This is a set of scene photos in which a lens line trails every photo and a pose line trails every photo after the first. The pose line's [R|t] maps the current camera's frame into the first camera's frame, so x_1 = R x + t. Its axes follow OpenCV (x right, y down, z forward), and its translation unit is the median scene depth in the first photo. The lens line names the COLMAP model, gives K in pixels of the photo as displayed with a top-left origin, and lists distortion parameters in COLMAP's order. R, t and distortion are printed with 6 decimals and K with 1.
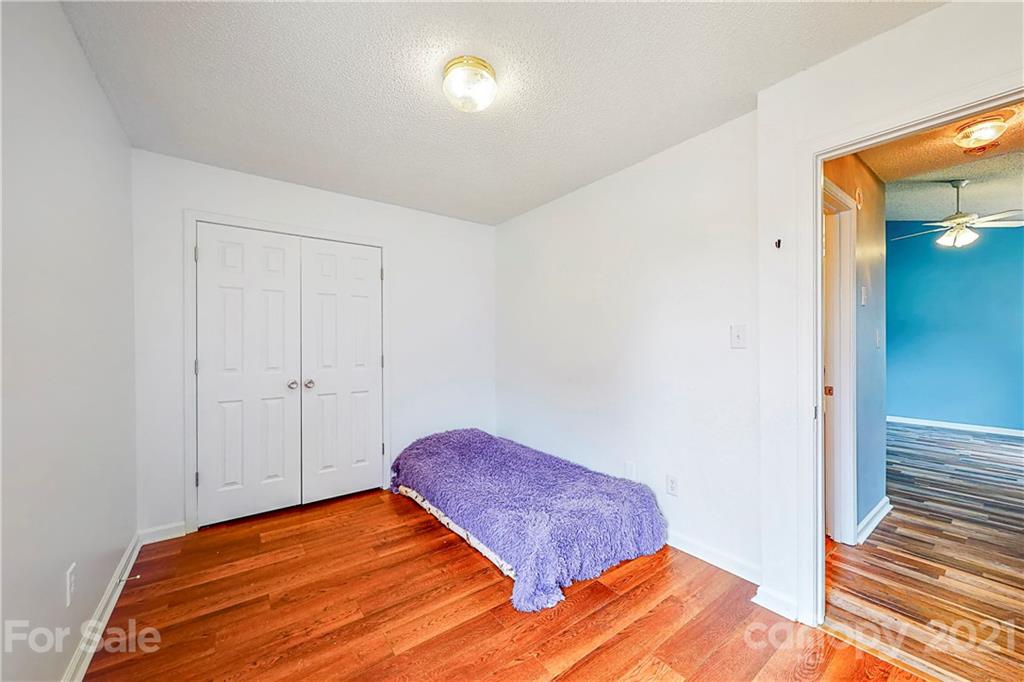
lens RADIAL K [[382.9, 0, 515.1], [0, 382.9, 344.9], [0, 0, 1]] dist [-0.000100, -0.000072]
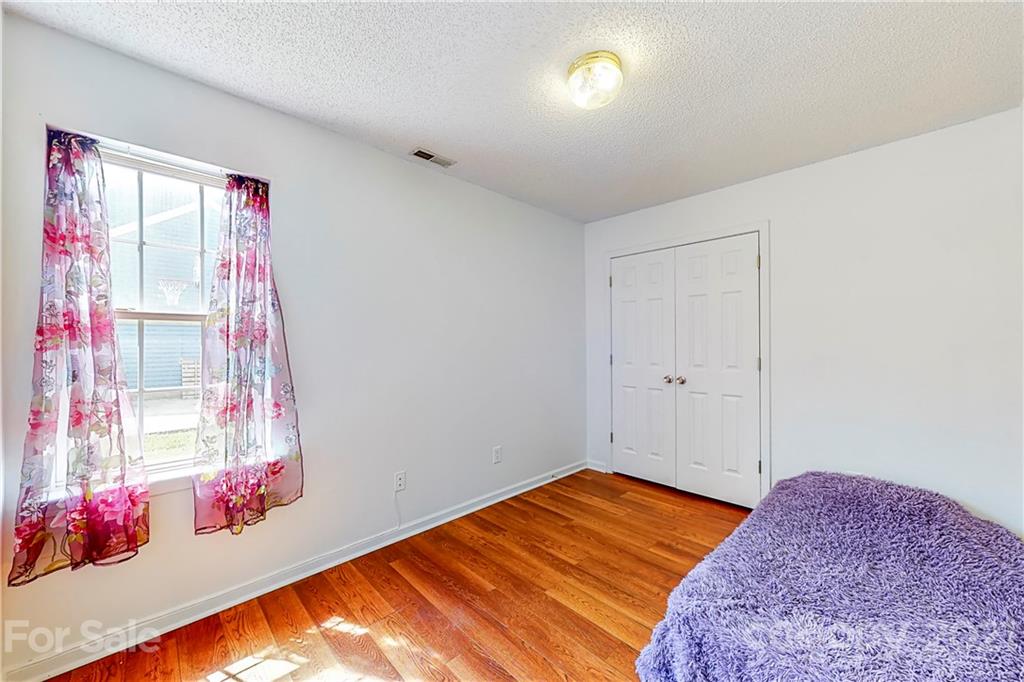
lens RADIAL K [[382.9, 0, 509.9], [0, 382.9, 342.0], [0, 0, 1]] dist [-0.000100, -0.000072]
pose [[0.124983, -0.005834, -0.992142, 0.657283], [-0.004405, 0.999970, -0.006435, 0.002339], [0.992149, 0.005174, 0.124954, 0.521487]]
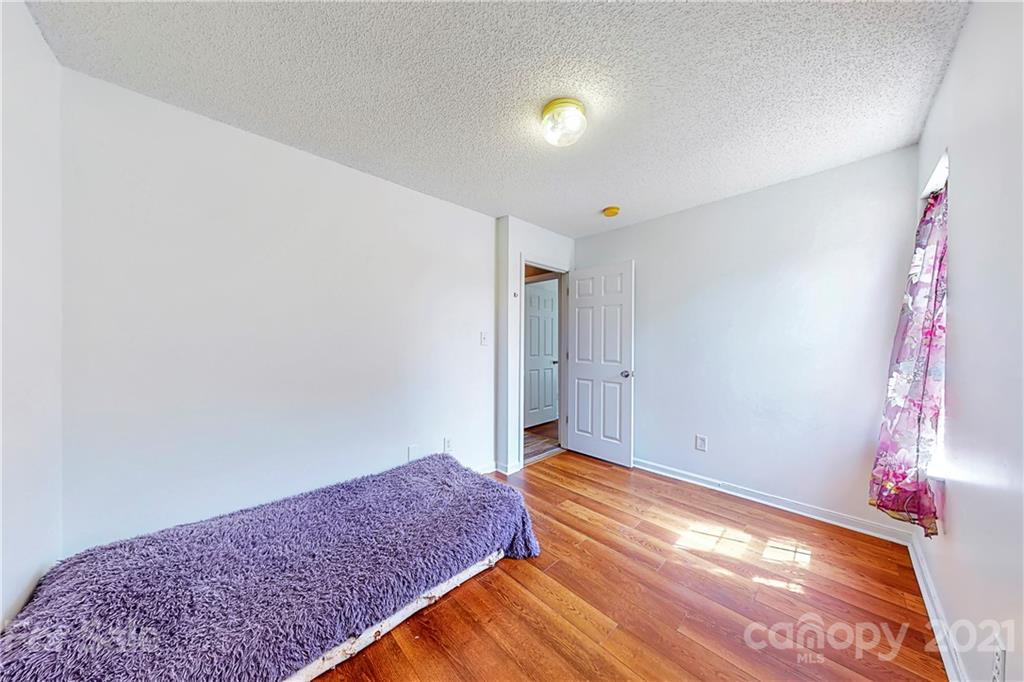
lens RADIAL K [[317.7, 0, 515.4], [0, 317.7, 342.8], [0, 0, 1]] dist [0.000096, 0.000004]
pose [[-0.130083, 0.006702, 0.991480, -0.847646], [0.003713, 0.999973, -0.006272, 0.007884], [-0.991496, 0.002865, -0.130105, 1.008518]]
